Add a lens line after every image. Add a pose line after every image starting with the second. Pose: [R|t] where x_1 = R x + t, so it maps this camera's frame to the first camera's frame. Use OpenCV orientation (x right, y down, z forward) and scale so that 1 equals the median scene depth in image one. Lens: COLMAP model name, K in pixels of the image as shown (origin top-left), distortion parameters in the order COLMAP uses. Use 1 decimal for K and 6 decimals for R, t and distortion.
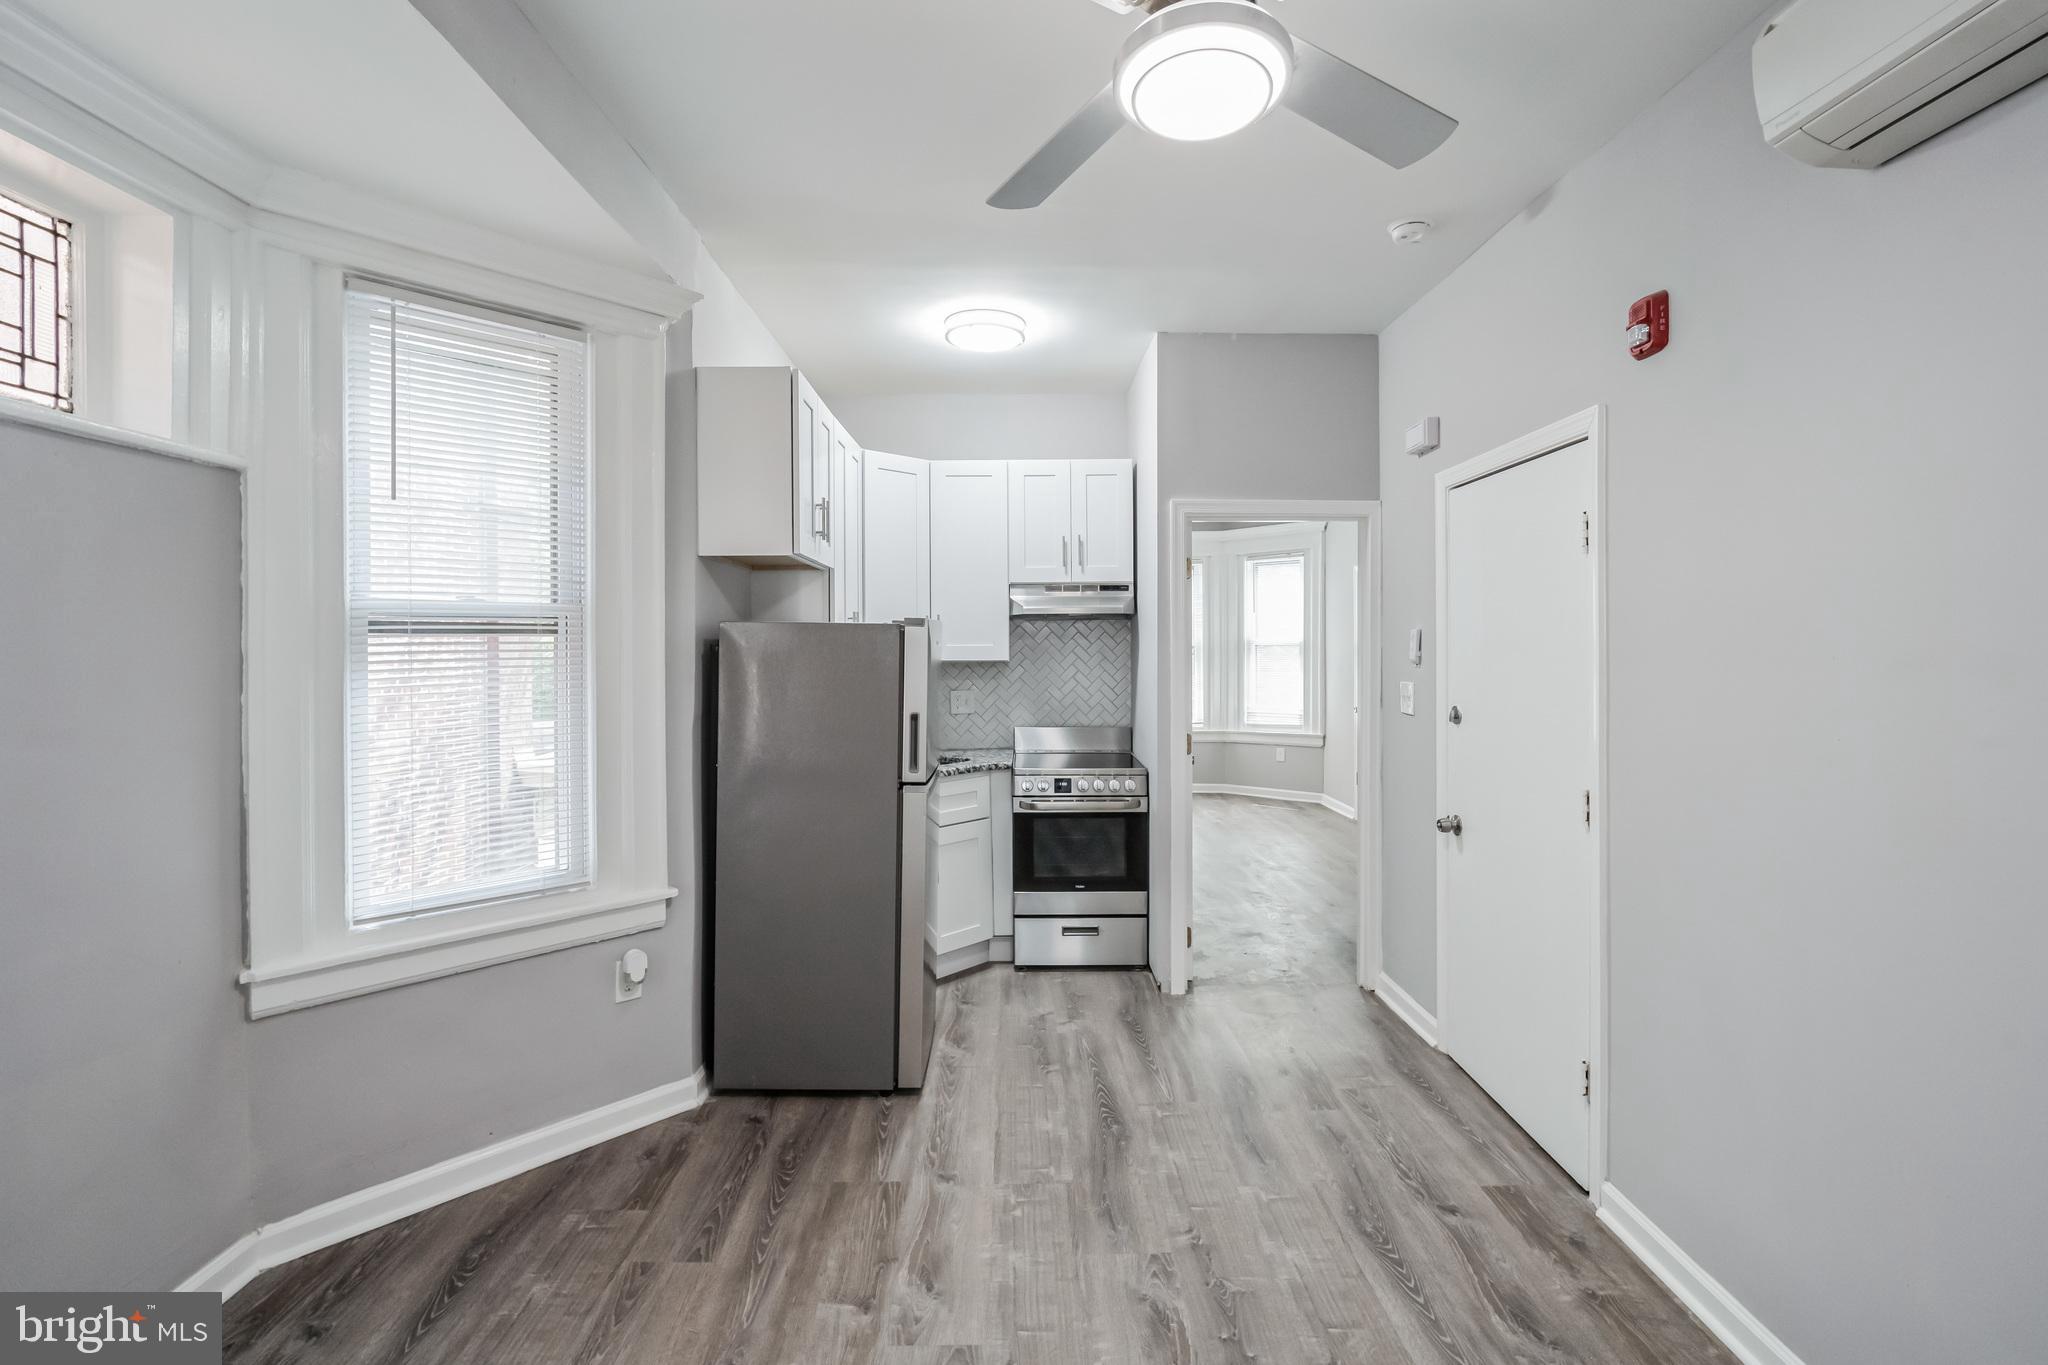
lens RADIAL K [[908.0, 0, 1023.1], [0, 908.0, 649.7], [0, 0, 1]] dist [-0.008472, 0.002277]
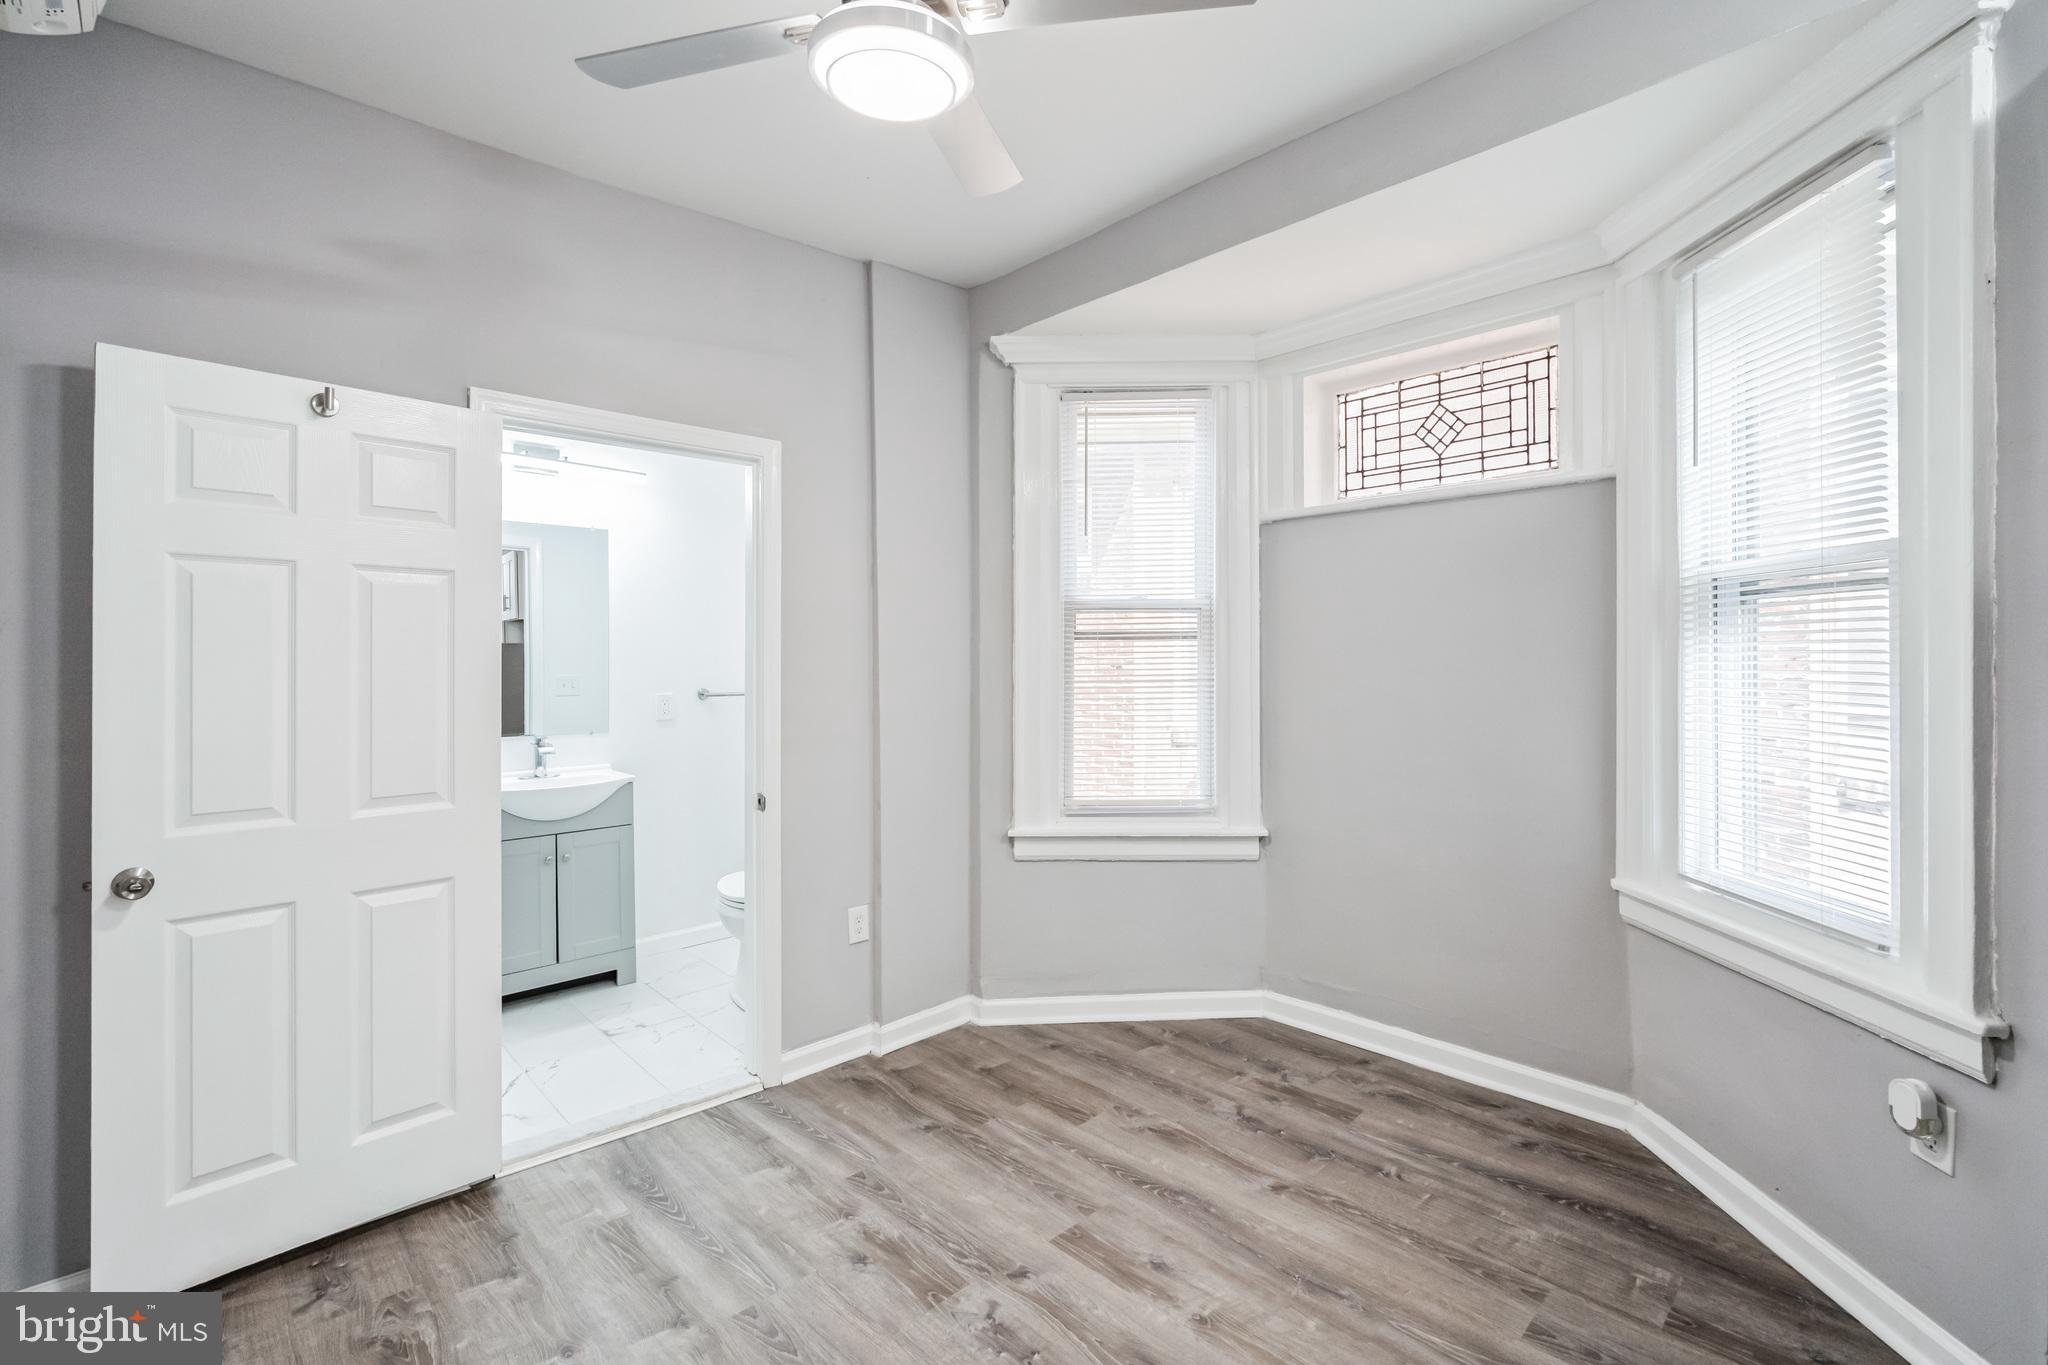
lens RADIAL K [[908.0, 0, 1031.3], [0, 908.0, 658.5], [0, 0, 1]] dist [-0.008472, 0.002277]
pose [[-0.725975, 0.004291, -0.687707, 0.433946], [0.001637, 0.999988, 0.004512, 0.033942], [0.687719, 0.002150, -0.725974, 1.006544]]
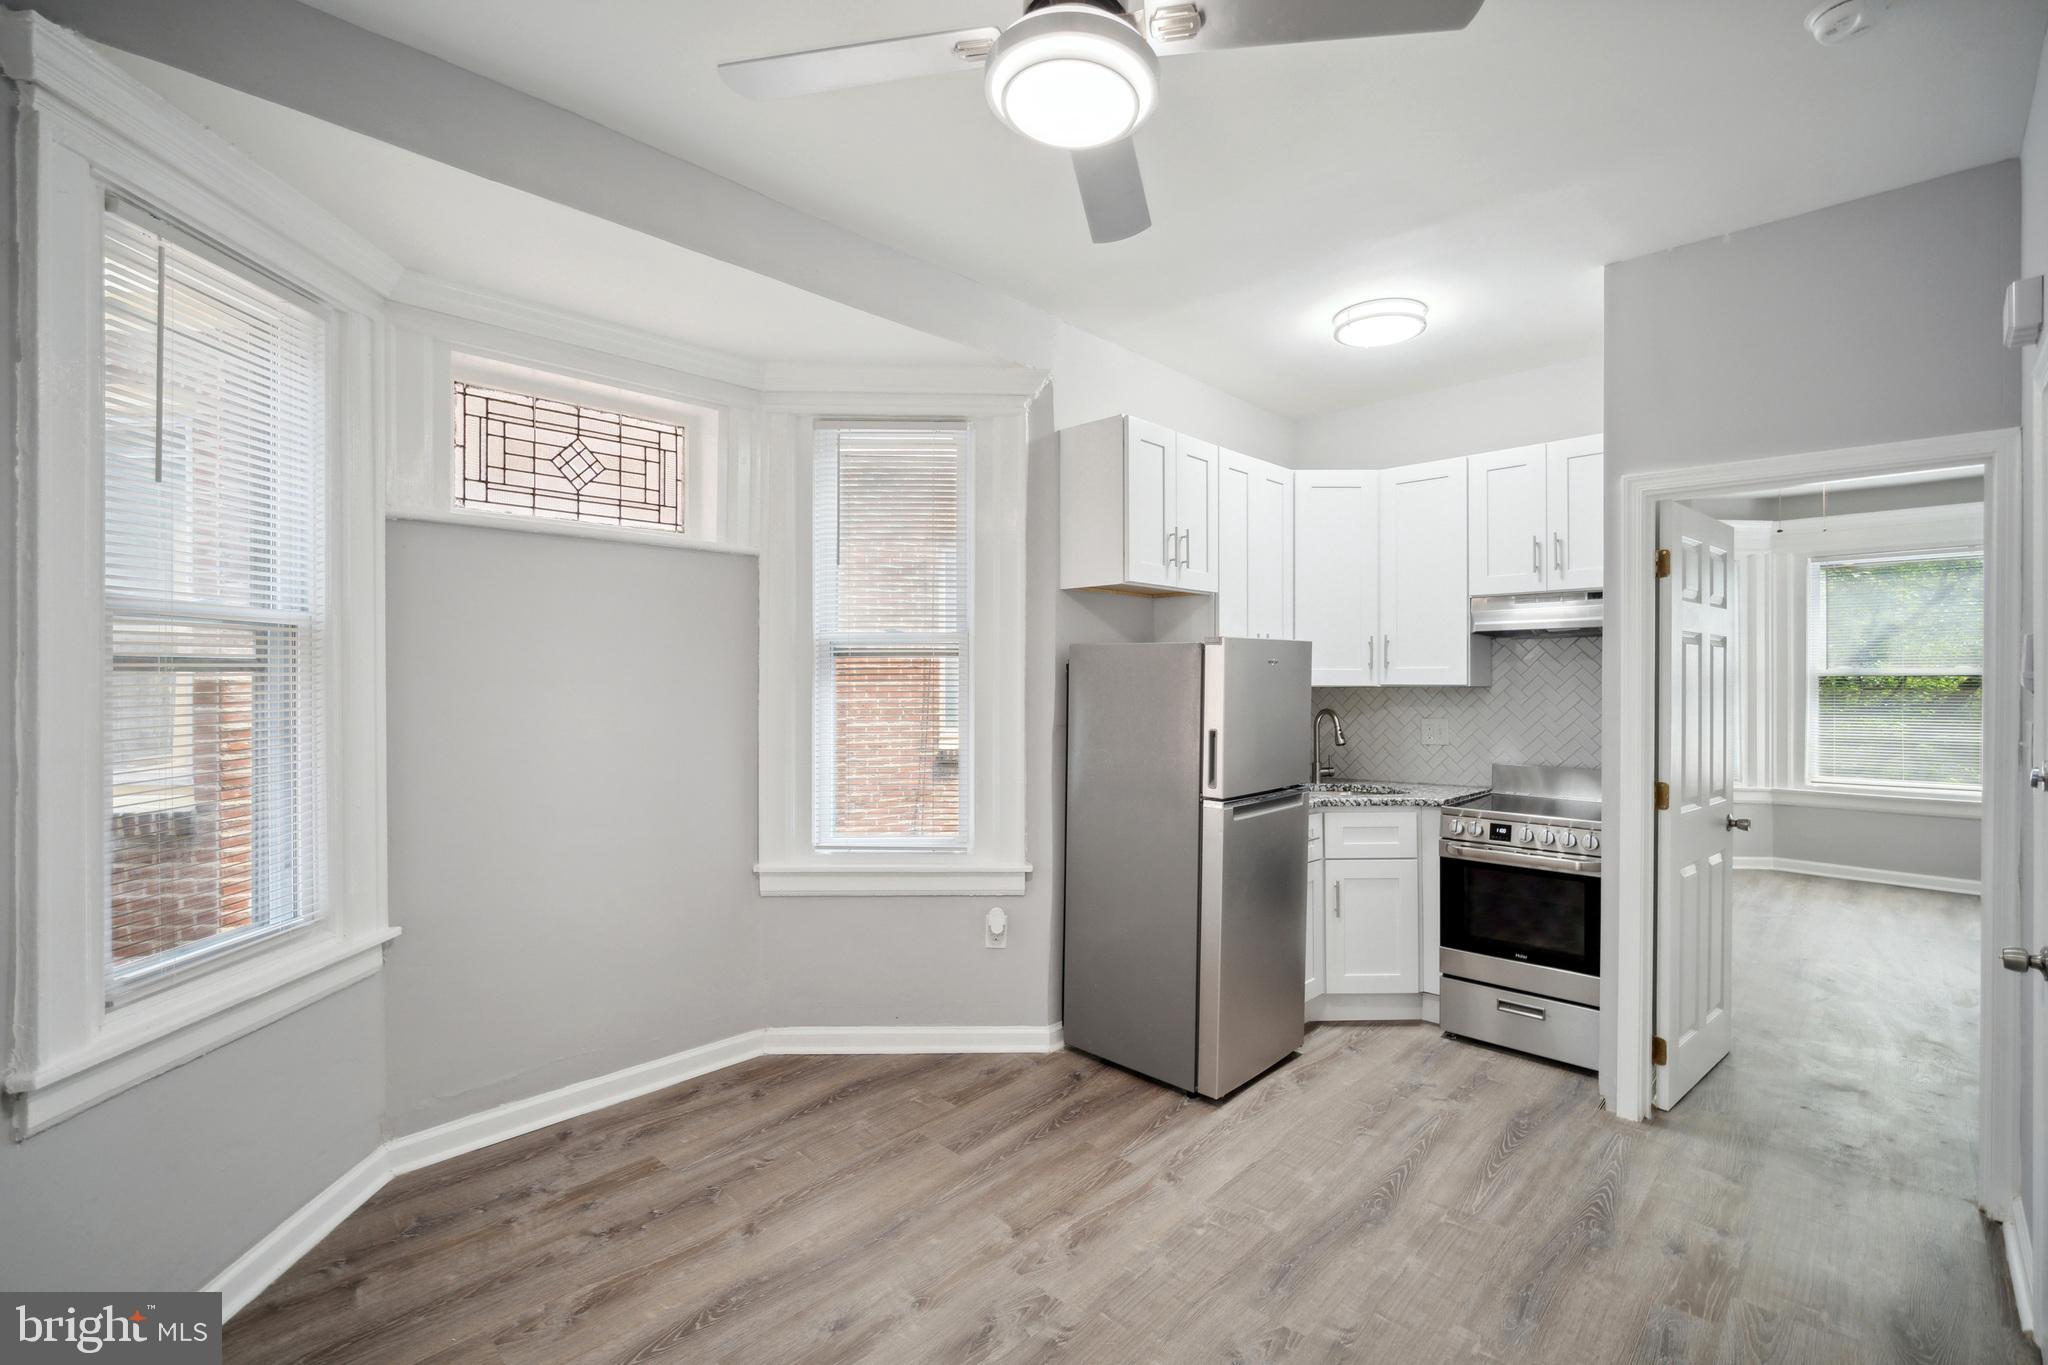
lens RADIAL K [[908.0, 0, 1030.9], [0, 908.0, 678.2], [0, 0, 1]] dist [-0.008472, 0.002277]
pose [[0.715405, 0.004453, -0.698696, 0.465639], [-0.007303, 0.999973, -0.001105, 0.014824], [0.698672, 0.005894, 0.715418, 0.132524]]
